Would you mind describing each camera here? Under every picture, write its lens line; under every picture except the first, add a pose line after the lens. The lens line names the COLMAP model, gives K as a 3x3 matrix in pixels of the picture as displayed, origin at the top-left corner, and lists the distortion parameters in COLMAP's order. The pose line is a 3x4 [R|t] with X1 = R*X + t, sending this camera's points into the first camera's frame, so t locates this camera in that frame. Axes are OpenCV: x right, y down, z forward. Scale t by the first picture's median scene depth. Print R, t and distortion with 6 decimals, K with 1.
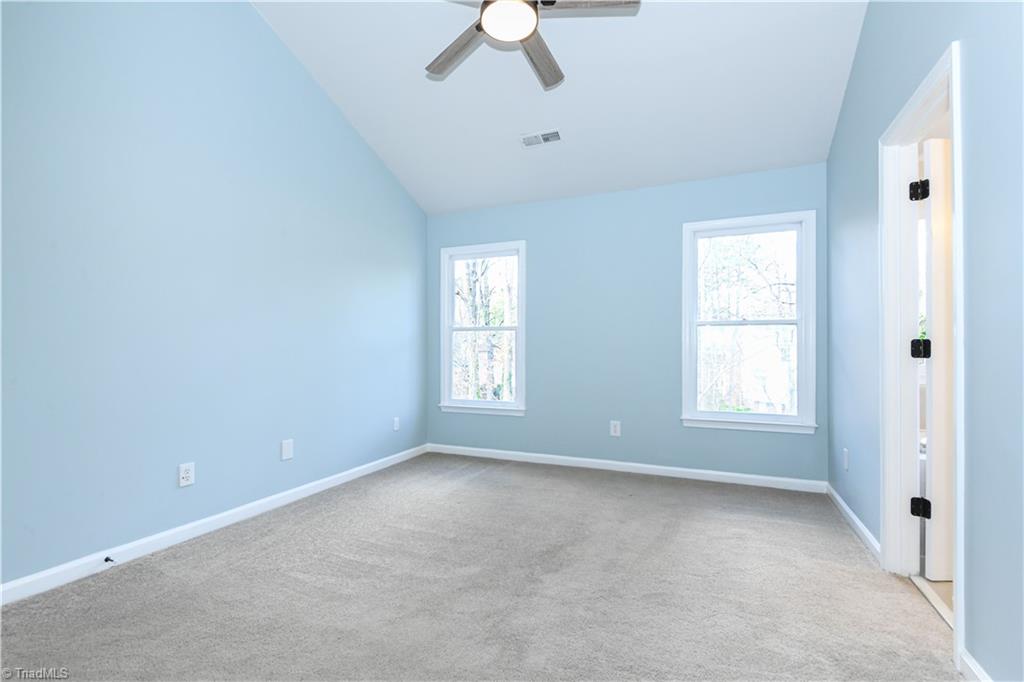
lens RADIAL K [[481.5, 0, 513.3], [0, 481.5, 344.6], [0, 0, 1]] dist [0.020284, -0.019895]
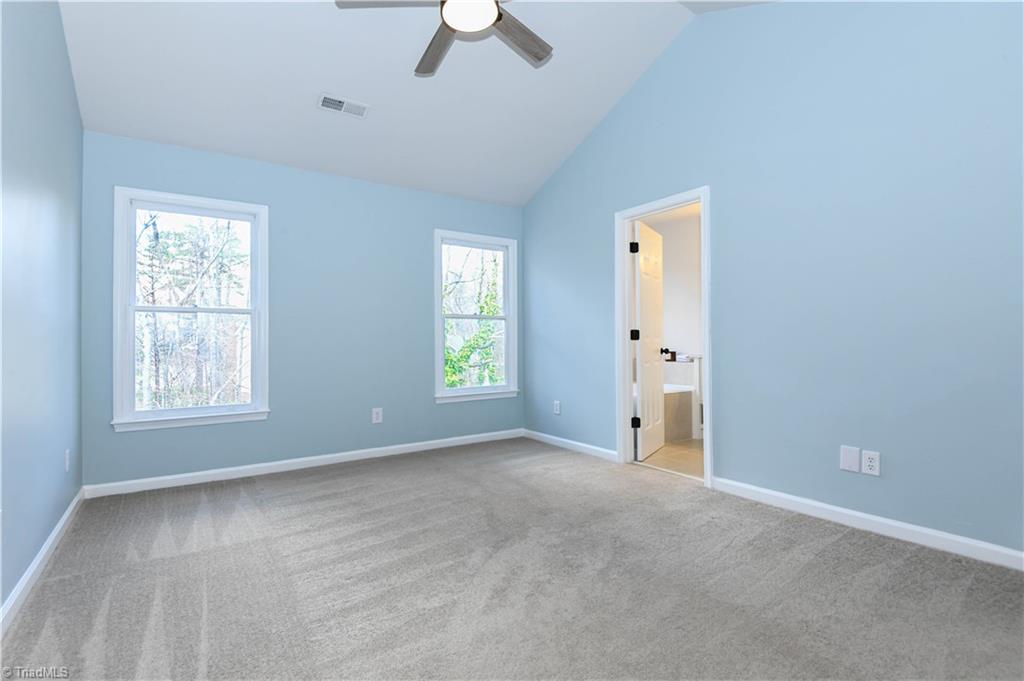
lens RADIAL K [[474.0, 0, 512.0], [0, 474.0, 340.5], [0, 0, 1]] dist [0.023643, -0.018906]
pose [[0.533075, -0.005931, 0.846047, -0.567378], [-0.005550, 0.999929, 0.010507, 0.003764], [-0.846050, -0.010297, 0.533004, 0.262765]]
